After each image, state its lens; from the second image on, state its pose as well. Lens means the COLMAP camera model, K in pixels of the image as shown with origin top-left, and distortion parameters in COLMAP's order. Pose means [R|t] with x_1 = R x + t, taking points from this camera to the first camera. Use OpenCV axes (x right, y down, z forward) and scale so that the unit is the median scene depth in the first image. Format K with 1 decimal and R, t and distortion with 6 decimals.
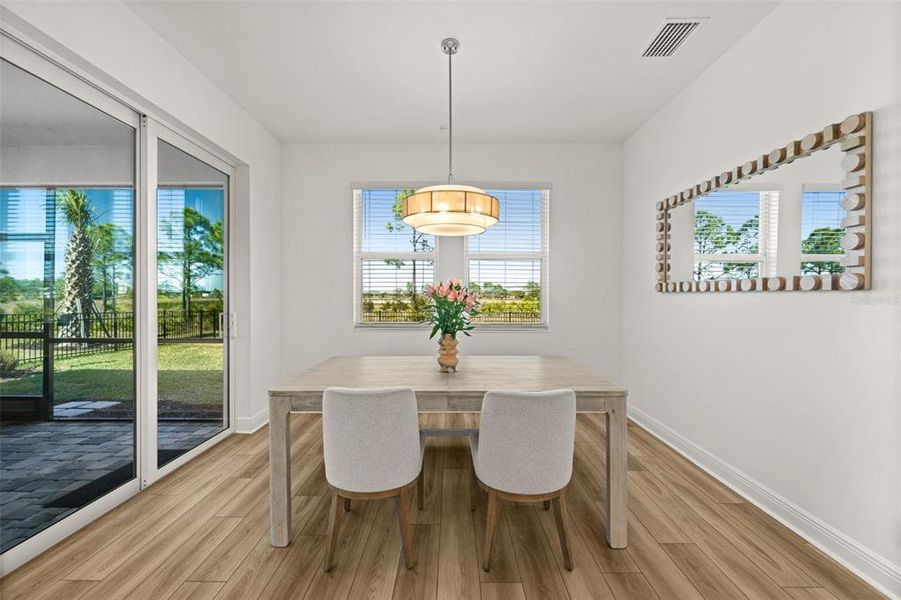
lens RADIAL K [[357.5, 0, 445.5], [0, 357.5, 297.1], [0, 0, 1]] dist [-0.000305, -0.000807]
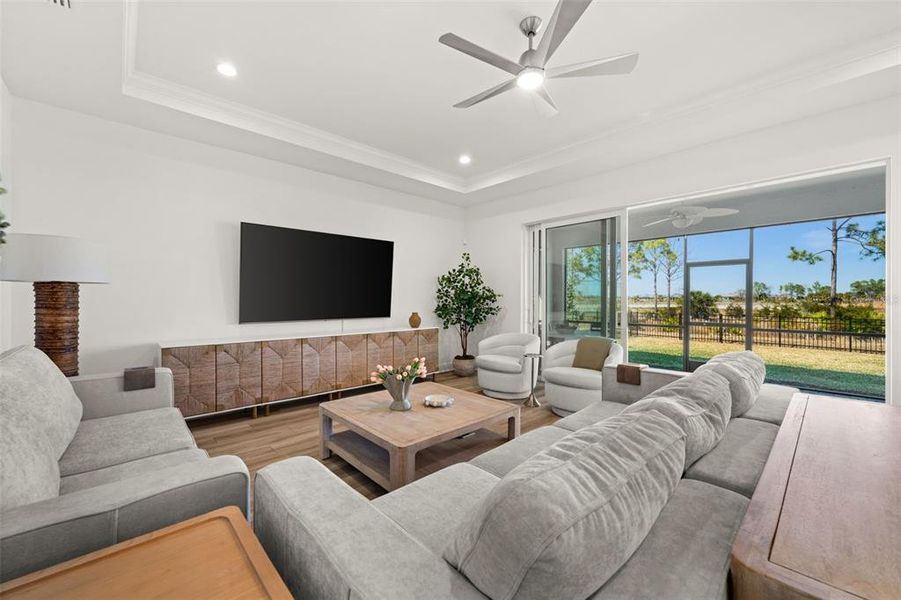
lens RADIAL K [[357.5, 0, 451.4], [0, 357.5, 301.5], [0, 0, 1]] dist [-0.000305, -0.000807]
pose [[0.698083, 0.002270, -0.716013, -0.131107], [-0.001202, 0.999997, 0.001999, 0.000123], [0.716016, -0.000535, 0.698084, -0.135708]]
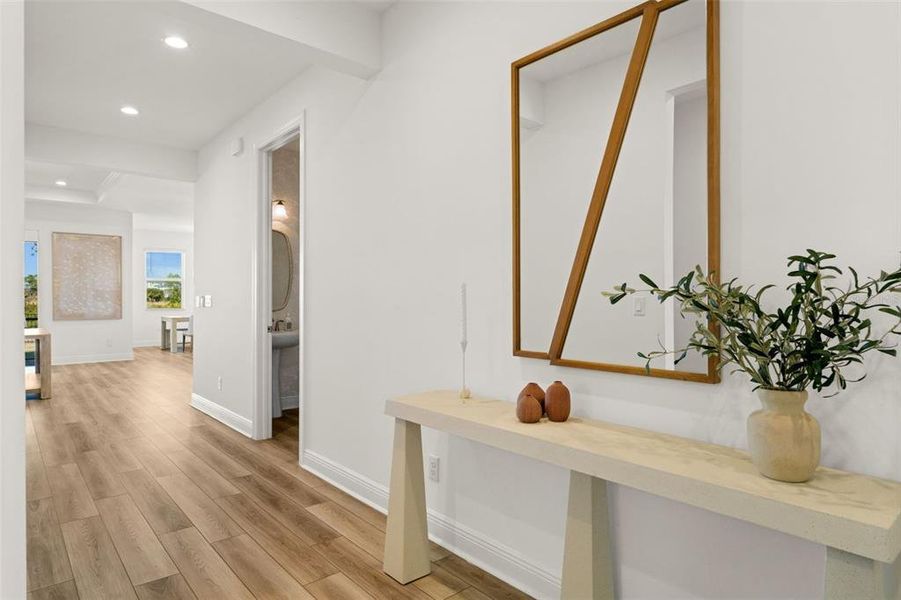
lens RADIAL K [[512.1, 0, 441.8], [0, 512.1, 304.1], [0, 0, 1]] dist [-0.000546, 0.000595]
pose [[0.749967, -0.006208, 0.661446, -0.139881], [-0.000357, 0.999952, 0.009790, 0.001462], [-0.661475, -0.007578, 0.749929, -0.383189]]
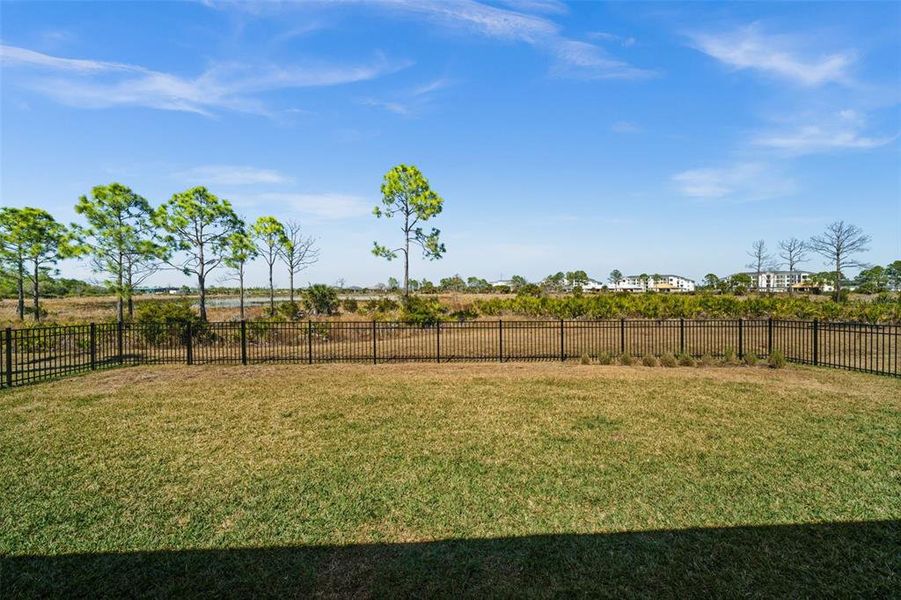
lens RADIAL K [[357.5, 0, 449.1], [0, 357.5, 295.1], [0, 0, 1]] dist [-0.000305, -0.000807]
pose [[0.998196, -0.007668, 0.059544, -0.045469], [0.007158, 0.999936, 0.008758, -0.007837], [-0.059608, -0.008316, 0.998187, 0.171555]]
